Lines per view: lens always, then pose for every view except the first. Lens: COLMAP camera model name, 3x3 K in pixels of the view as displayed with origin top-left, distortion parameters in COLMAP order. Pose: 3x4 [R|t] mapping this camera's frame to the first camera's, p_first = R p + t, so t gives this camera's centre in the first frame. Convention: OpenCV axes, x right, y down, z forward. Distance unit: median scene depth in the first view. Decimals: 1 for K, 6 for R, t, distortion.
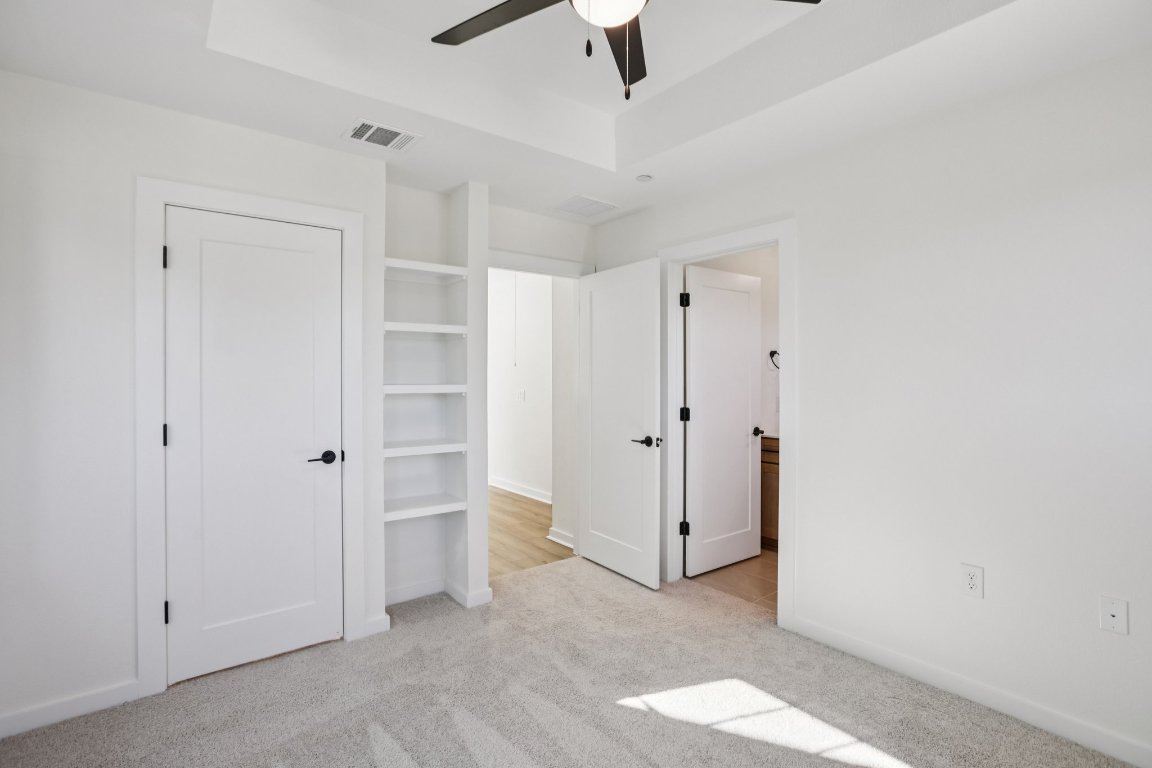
lens RADIAL K [[545.2, 0, 574.4], [0, 545.2, 379.3], [0, 0, 1]] dist [-0.039097, 0.020639]
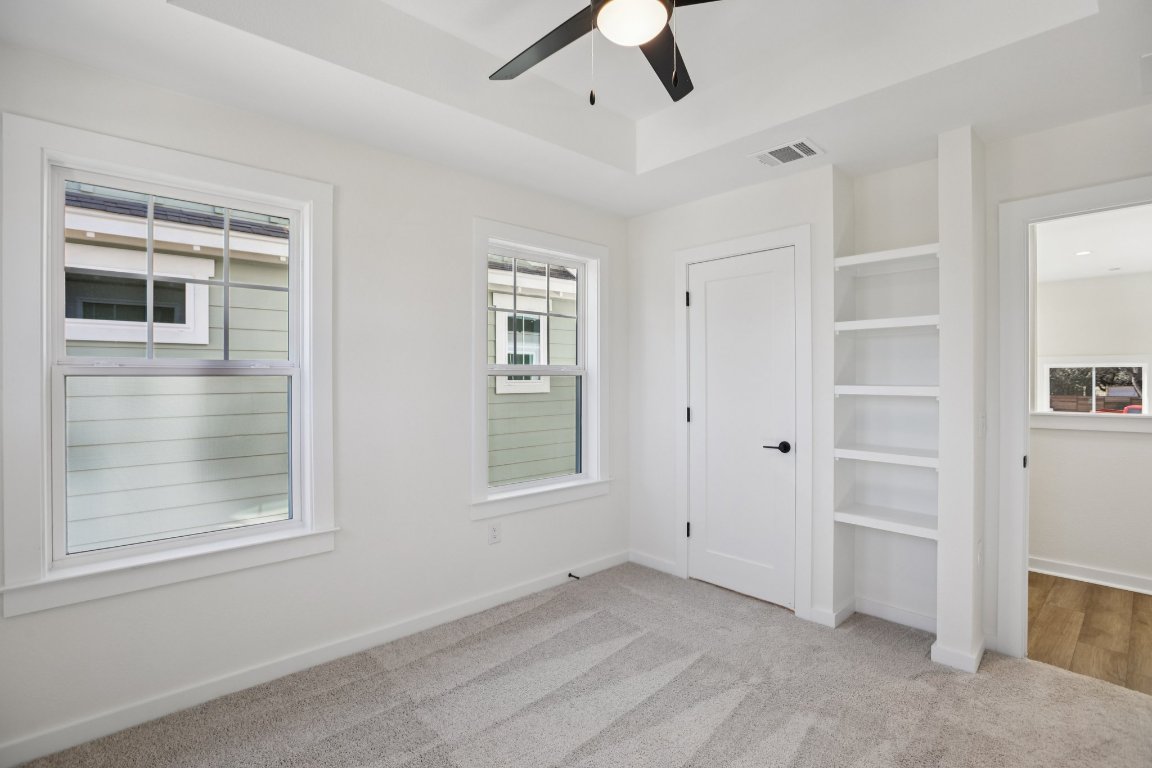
lens RADIAL K [[545.2, 0, 574.4], [0, 545.2, 379.3], [0, 0, 1]] dist [-0.039097, 0.020639]
pose [[0.086644, 0.008205, -0.996206, 0.658015], [-0.000520, 0.999966, 0.008191, -0.008477], [0.996239, -0.000192, 0.086645, 0.462674]]
